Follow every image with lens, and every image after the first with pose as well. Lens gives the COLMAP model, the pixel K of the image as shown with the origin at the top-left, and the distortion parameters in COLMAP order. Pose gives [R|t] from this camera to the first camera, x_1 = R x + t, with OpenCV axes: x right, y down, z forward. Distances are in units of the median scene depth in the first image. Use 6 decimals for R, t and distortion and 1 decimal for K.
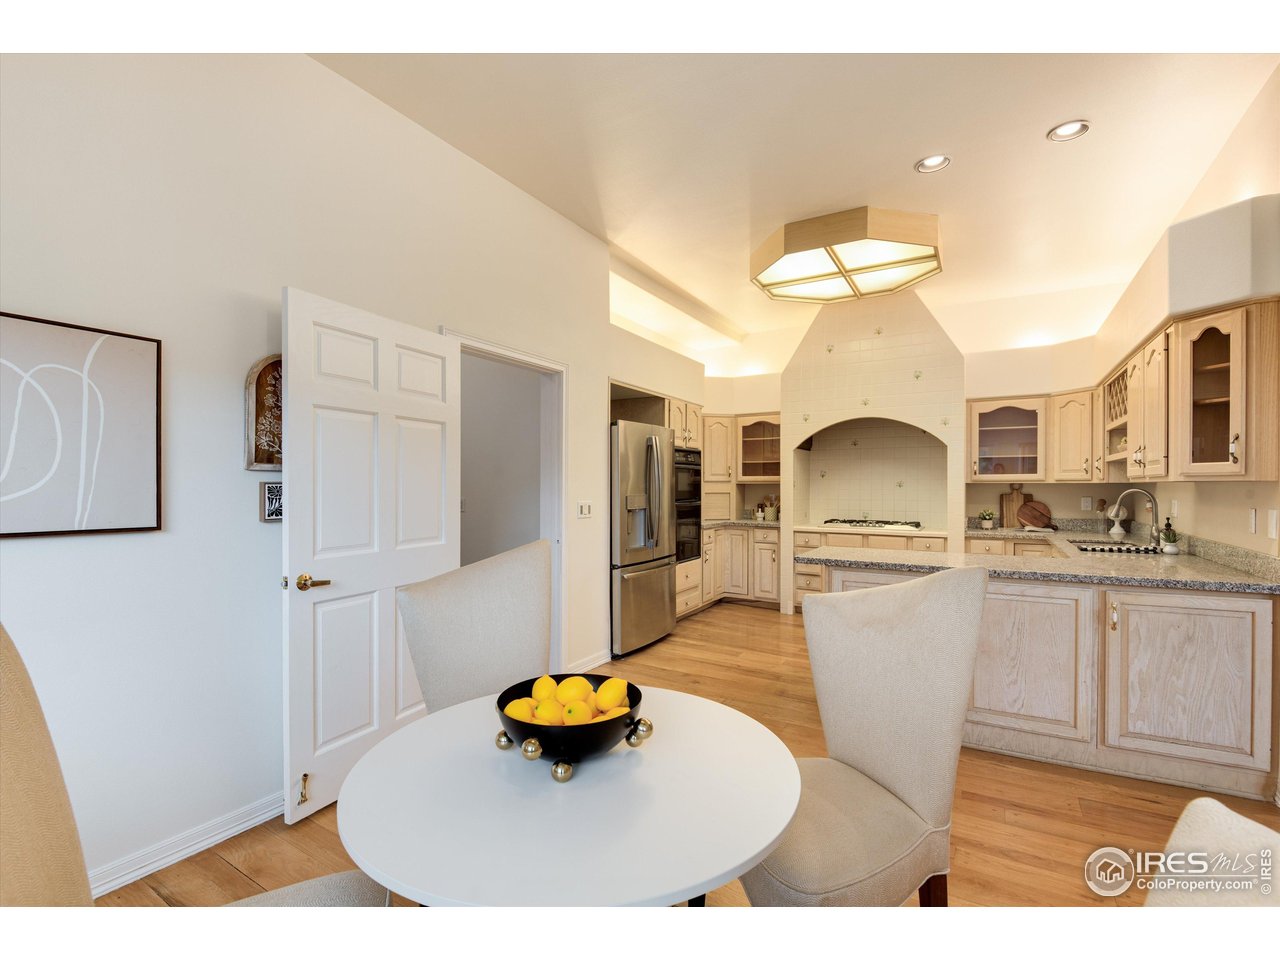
lens RADIAL K [[577.9, 0, 652.1], [0, 577.9, 489.0], [0, 0, 1]] dist [0.020680, -0.005438]
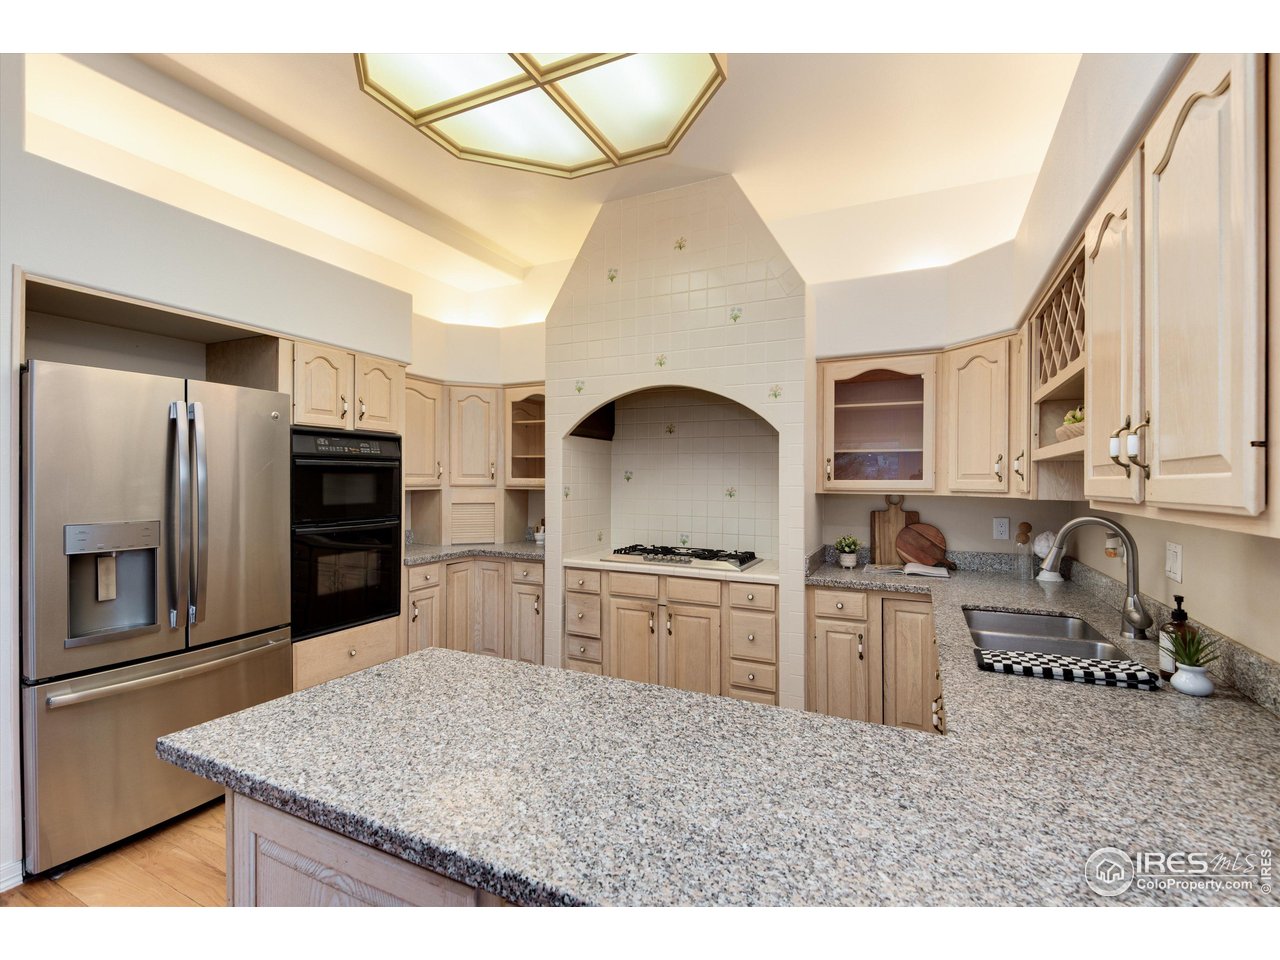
lens RADIAL K [[577.9, 0, 637.2], [0, 577.9, 483.4], [0, 0, 1]] dist [0.020680, -0.005438]
pose [[0.997362, 0.004499, 0.072447, 0.319447], [-0.004398, 0.999989, -0.001544, -0.019599], [-0.072453, 0.001221, 0.997371, 0.418441]]
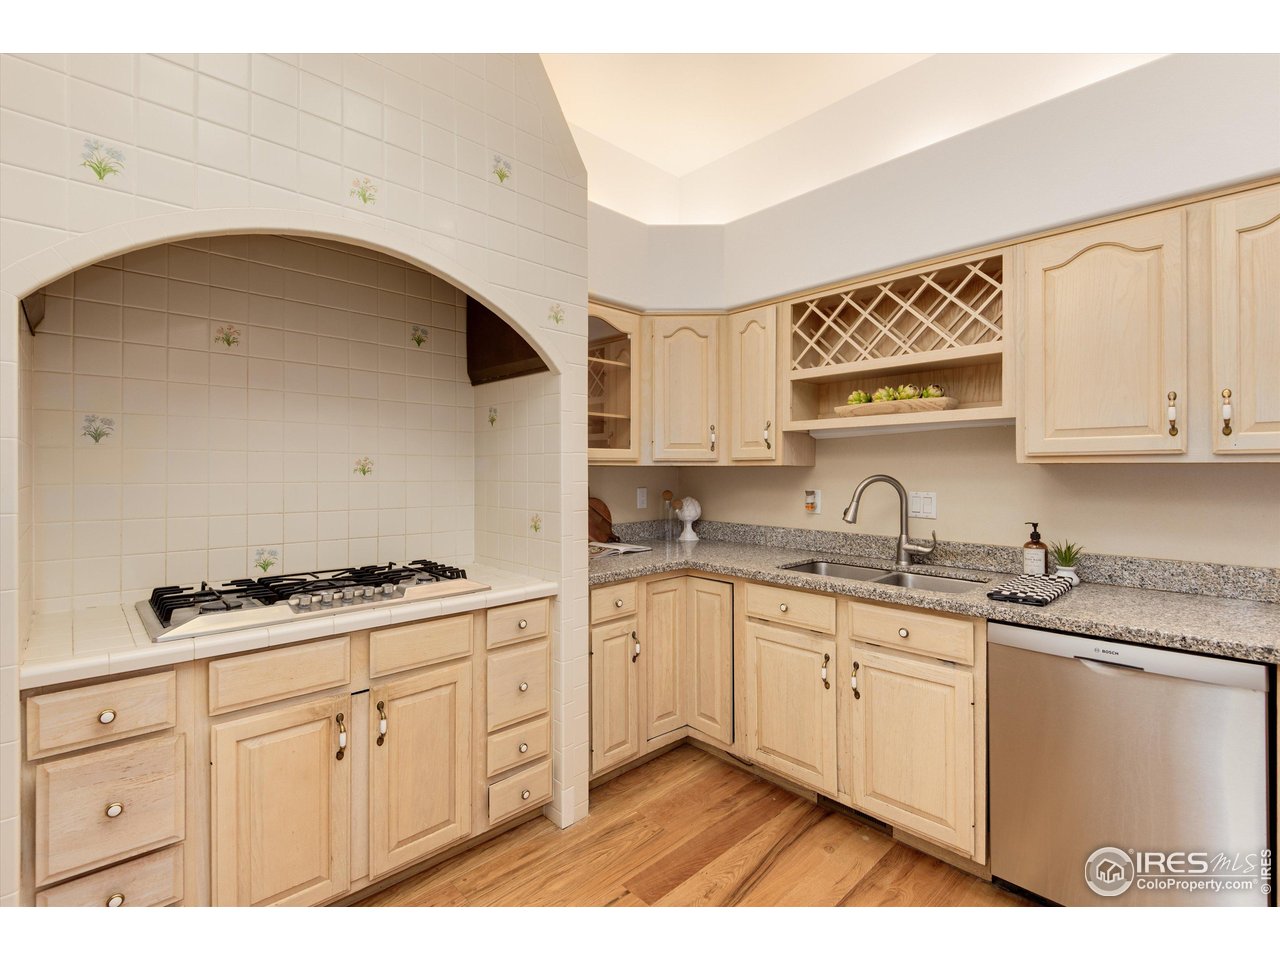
lens RADIAL K [[577.9, 0, 609.4], [0, 577.9, 472.9], [0, 0, 1]] dist [0.020680, -0.005438]
pose [[0.298936, -0.006415, 0.954252, 0.126481], [0.007170, 0.999964, 0.004477, -0.005174], [-0.954246, 0.005503, 0.298972, 0.846001]]
